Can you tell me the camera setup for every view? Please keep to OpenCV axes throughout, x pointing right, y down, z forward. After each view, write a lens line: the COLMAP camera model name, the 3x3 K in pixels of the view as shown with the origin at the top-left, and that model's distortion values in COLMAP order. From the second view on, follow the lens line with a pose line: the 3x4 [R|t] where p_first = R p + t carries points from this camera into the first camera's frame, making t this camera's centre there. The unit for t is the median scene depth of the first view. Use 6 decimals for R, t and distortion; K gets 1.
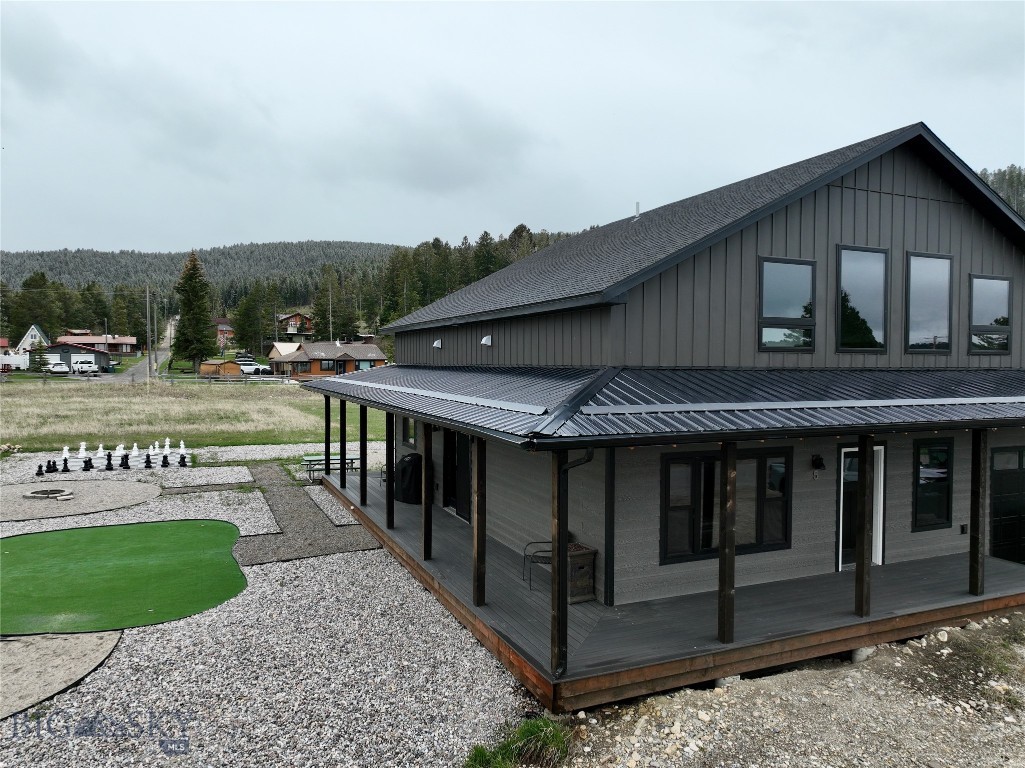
lens RADIAL K [[720.4, 0, 516.7], [0, 720.4, 385.4], [0, 0, 1]] dist [-0.005135, 0.022246]
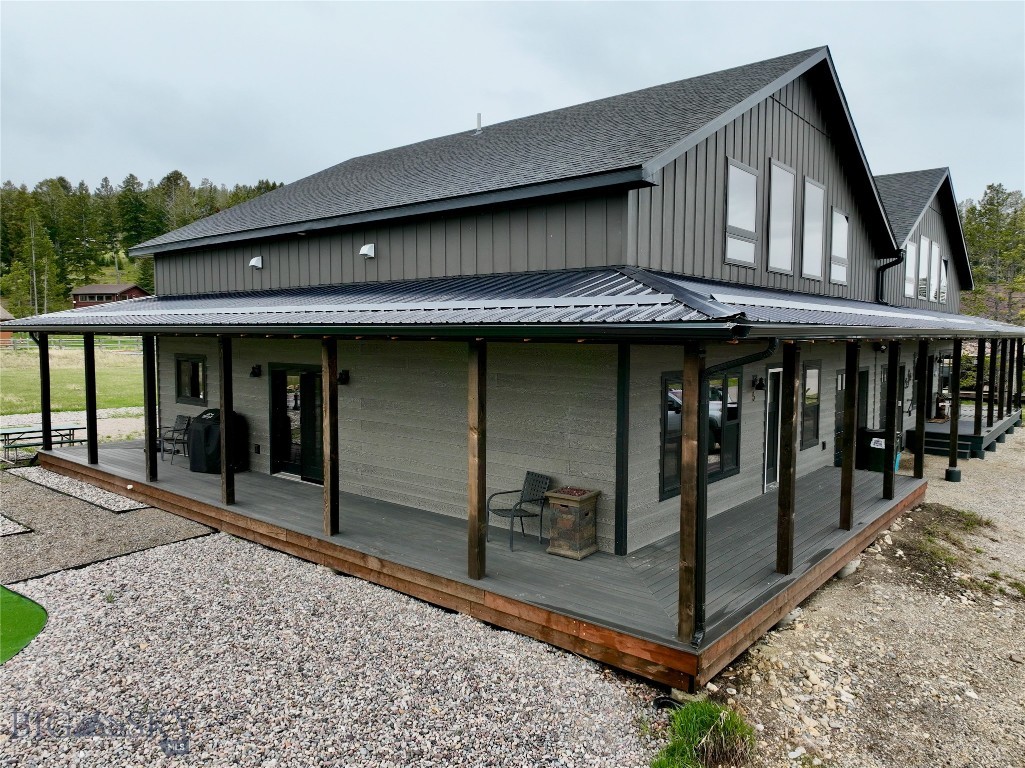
lens RADIAL K [[720.4, 0, 516.7], [0, 720.4, 385.4], [0, 0, 1]] dist [-0.005135, 0.022246]
pose [[0.896000, -0.032542, 0.442859, -0.310681], [0.013795, 0.998870, 0.045488, 0.063560], [-0.443839, -0.034648, 0.895437, 0.284487]]
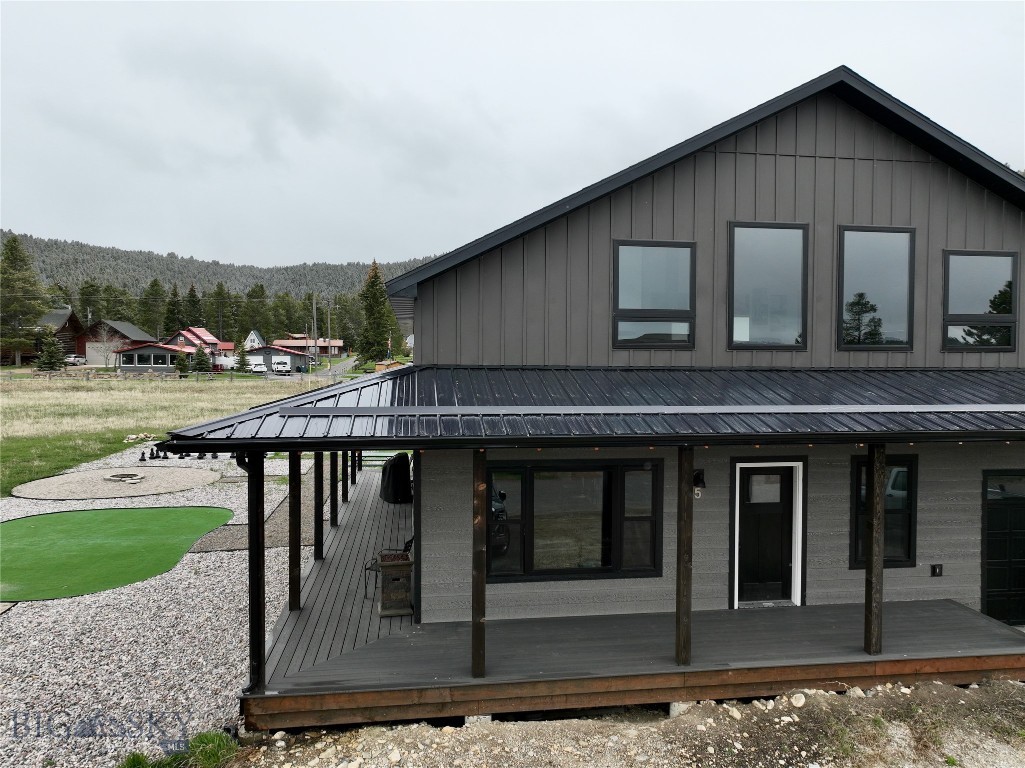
lens RADIAL K [[720.4, 0, 516.7], [0, 720.4, 385.4], [0, 0, 1]] dist [-0.005135, 0.022246]
pose [[0.962767, 0.008342, -0.270205, 0.453755], [-0.008686, 0.999962, -0.000078, -0.001221], [0.270194, 0.002422, 0.962803, 0.125768]]
